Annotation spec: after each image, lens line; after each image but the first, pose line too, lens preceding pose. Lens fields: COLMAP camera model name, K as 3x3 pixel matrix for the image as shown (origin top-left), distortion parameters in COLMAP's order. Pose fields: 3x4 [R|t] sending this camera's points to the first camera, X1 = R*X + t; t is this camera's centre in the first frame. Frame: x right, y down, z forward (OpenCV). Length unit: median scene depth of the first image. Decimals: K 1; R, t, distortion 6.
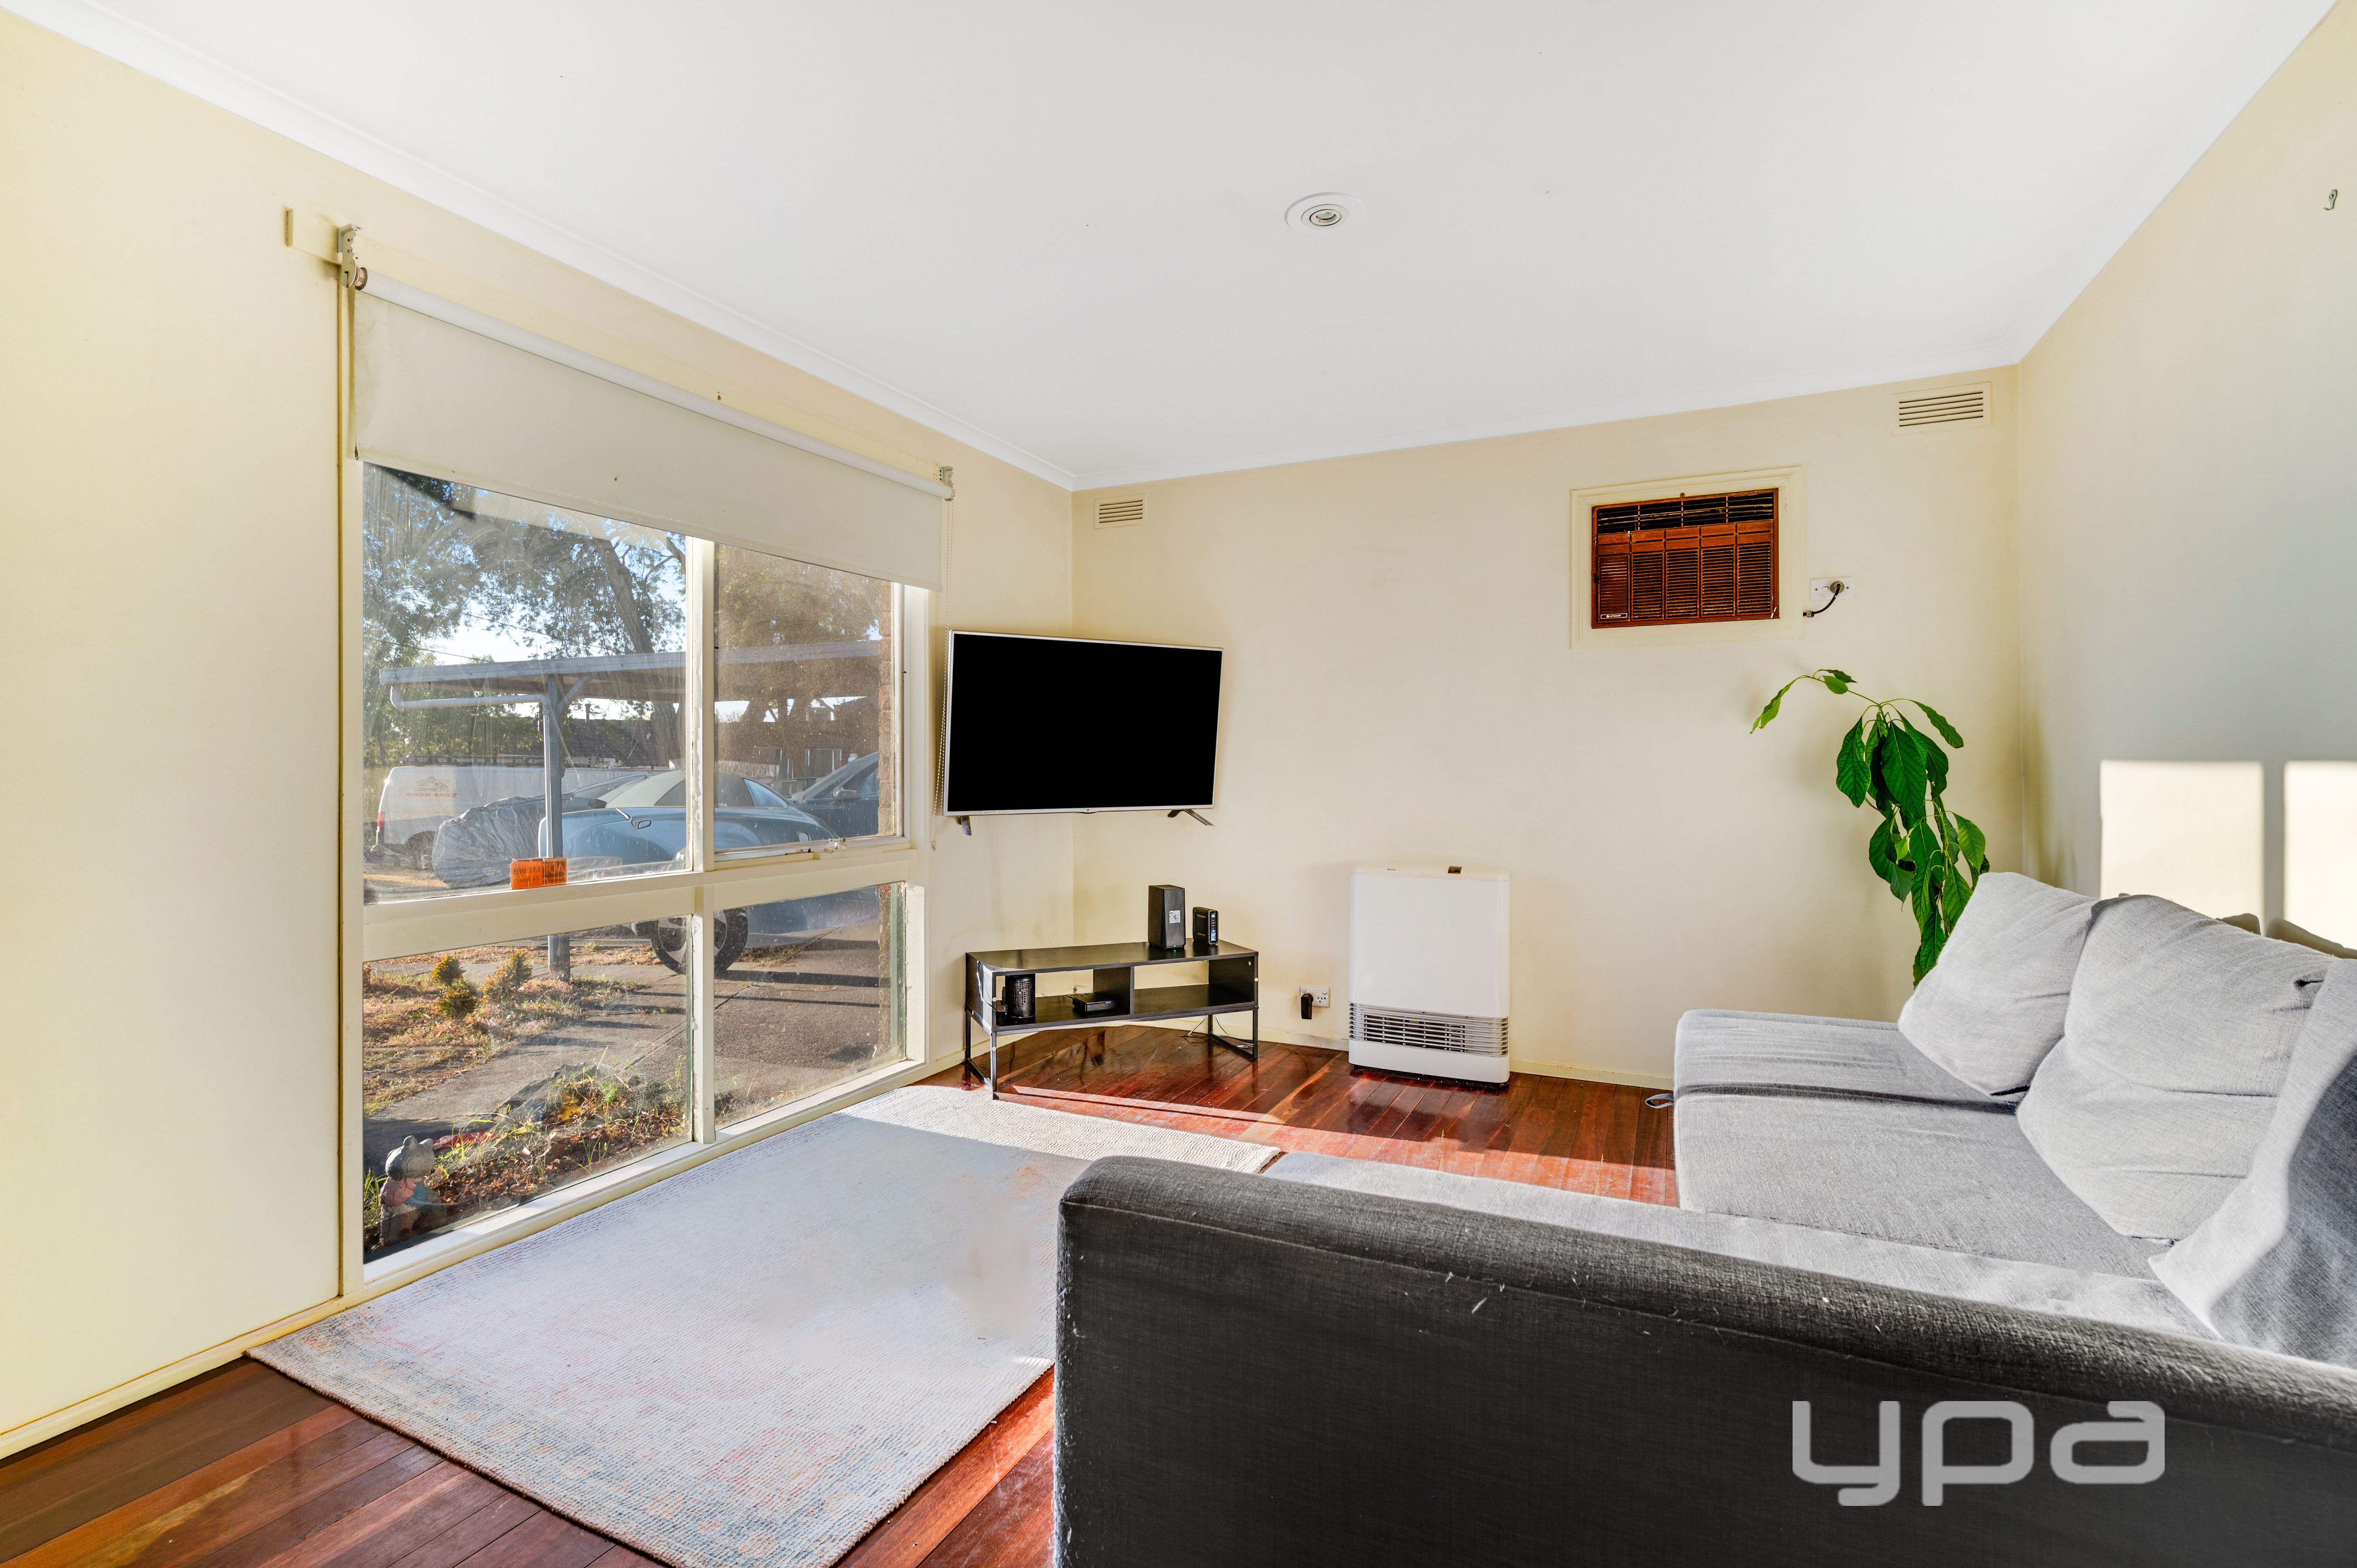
lens RADIAL K [[1046.2, 0, 1180.7], [0, 1046.2, 778.3], [0, 0, 1]] dist [-0.001676, -0.000215]
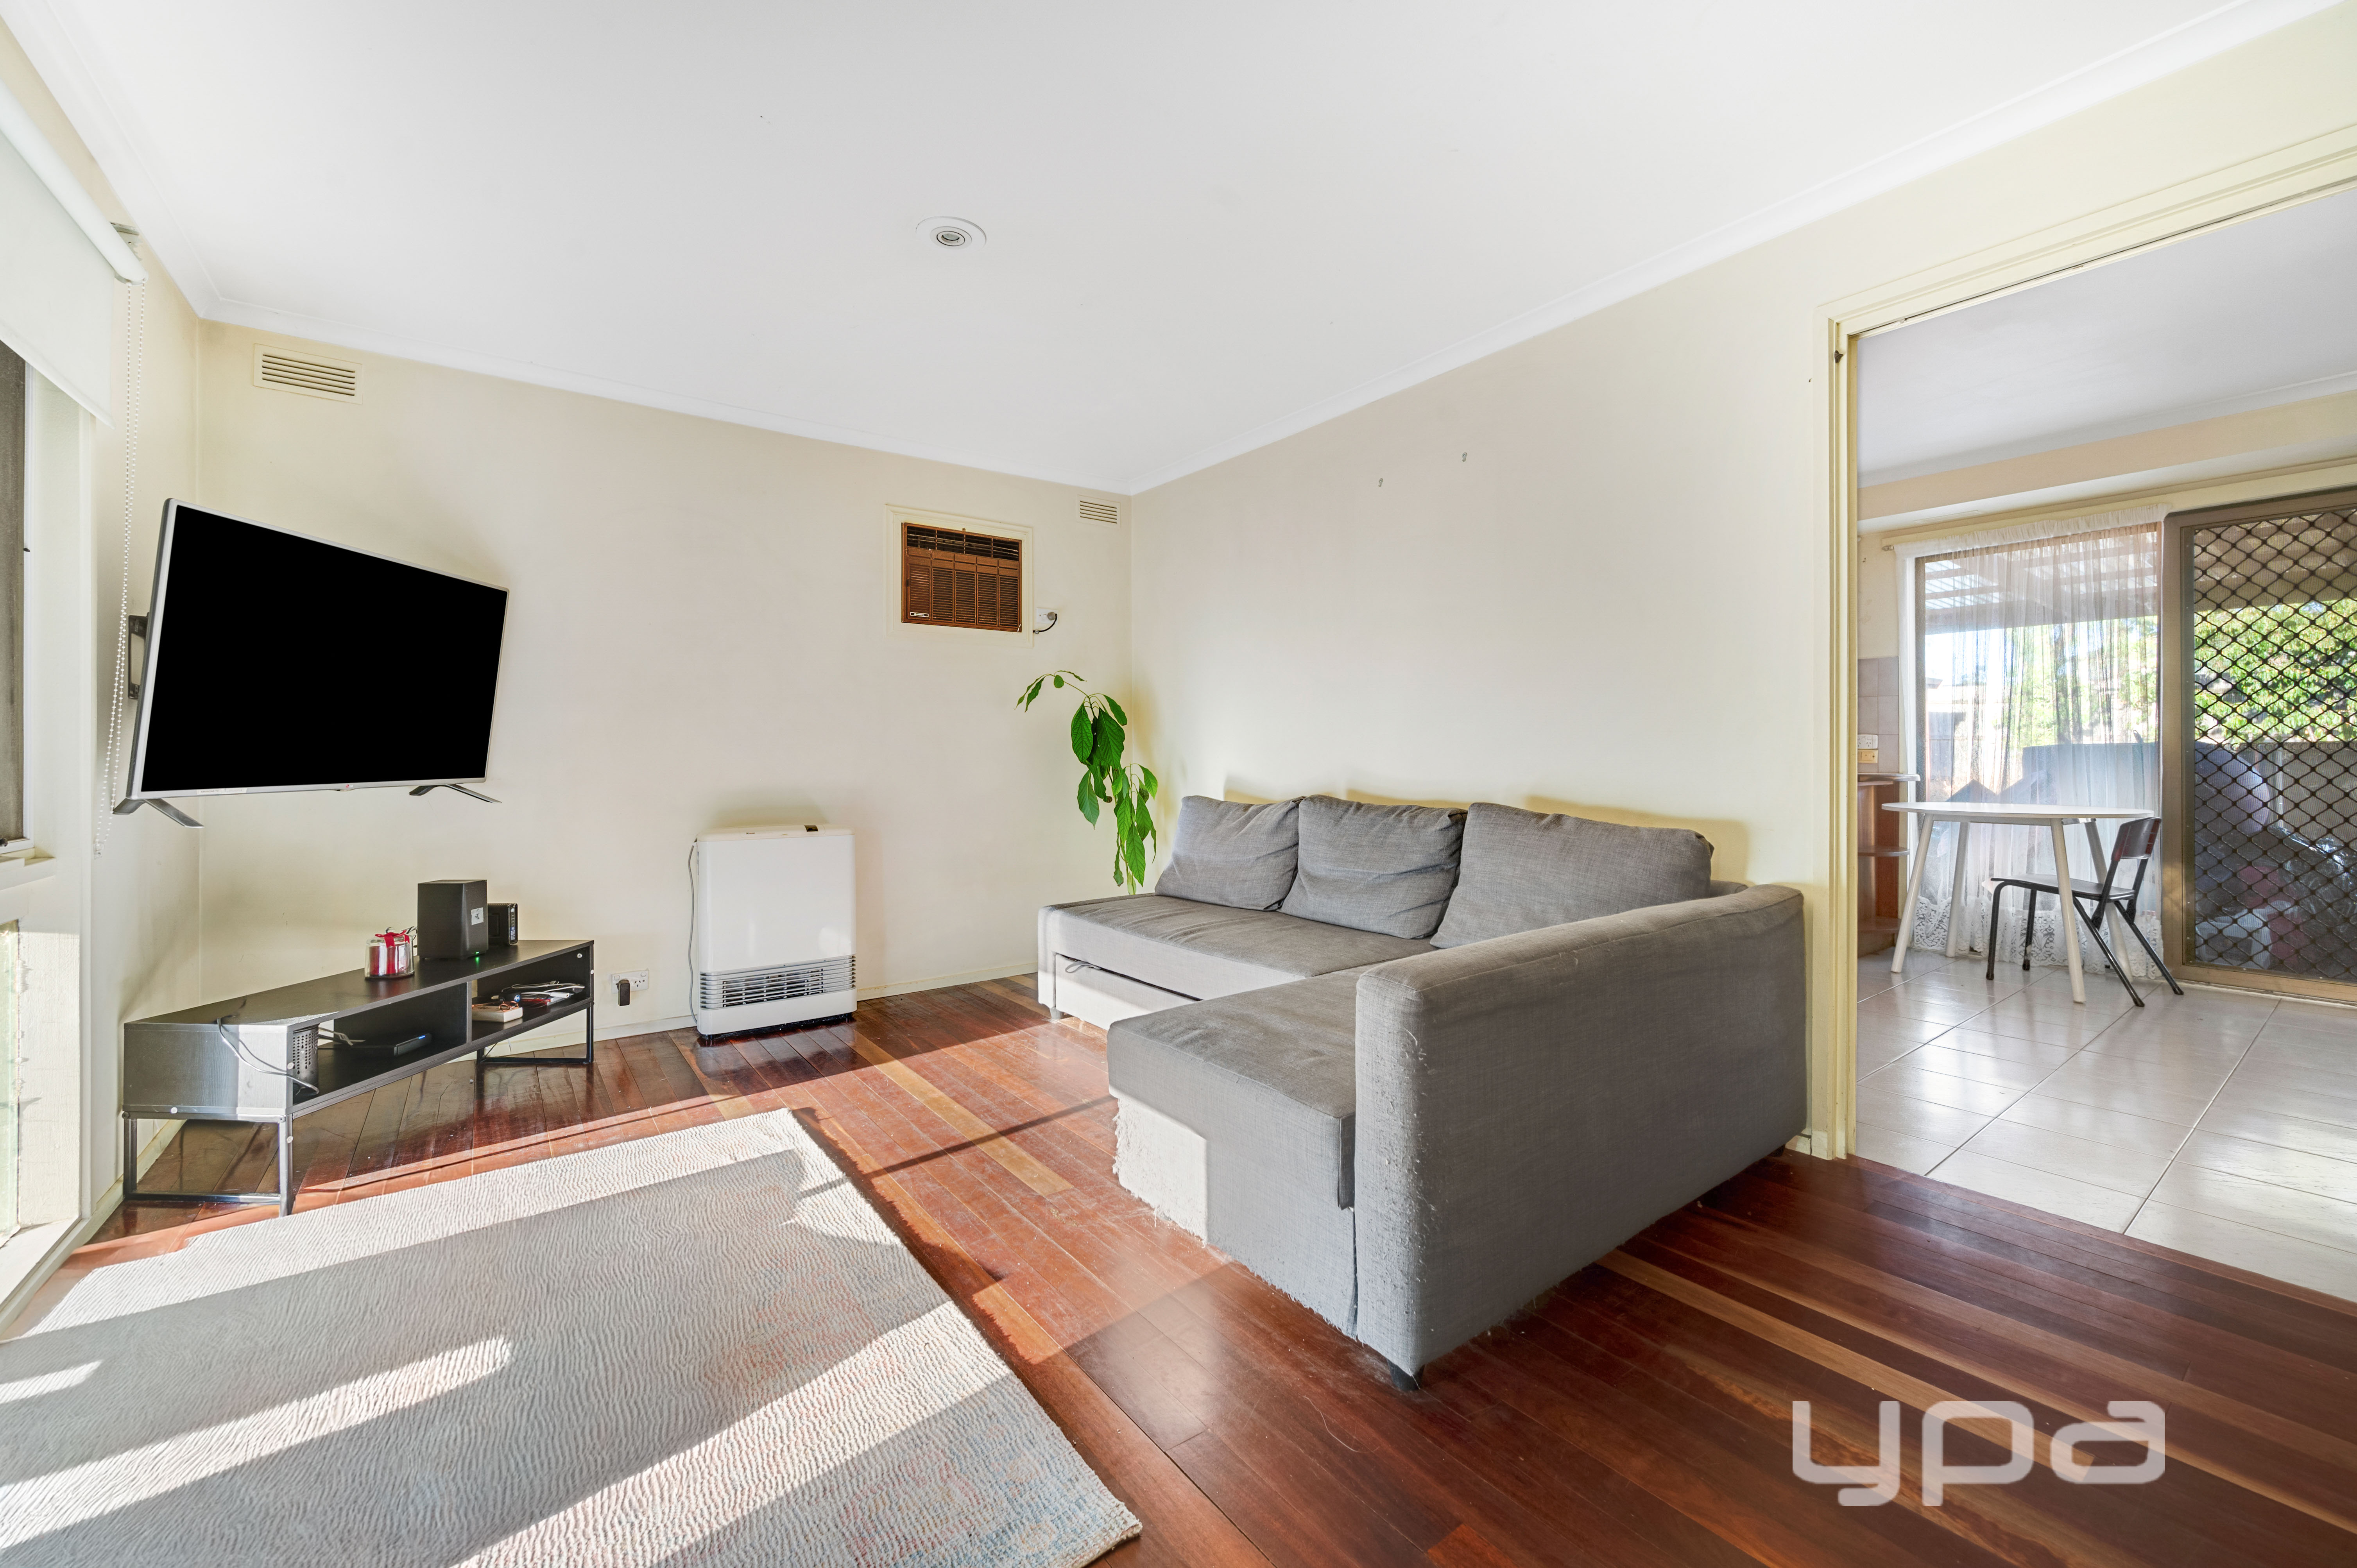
lens RADIAL K [[945.1, 0, 1182.9], [0, 945.1, 770.7], [0, 0, 1]] dist [-0.001850, 0.000425]
pose [[0.461454, -0.015506, 0.887029, -0.448634], [0.013097, 0.999857, 0.010665, 0.022605], [-0.887068, 0.006696, 0.461591, 0.209439]]
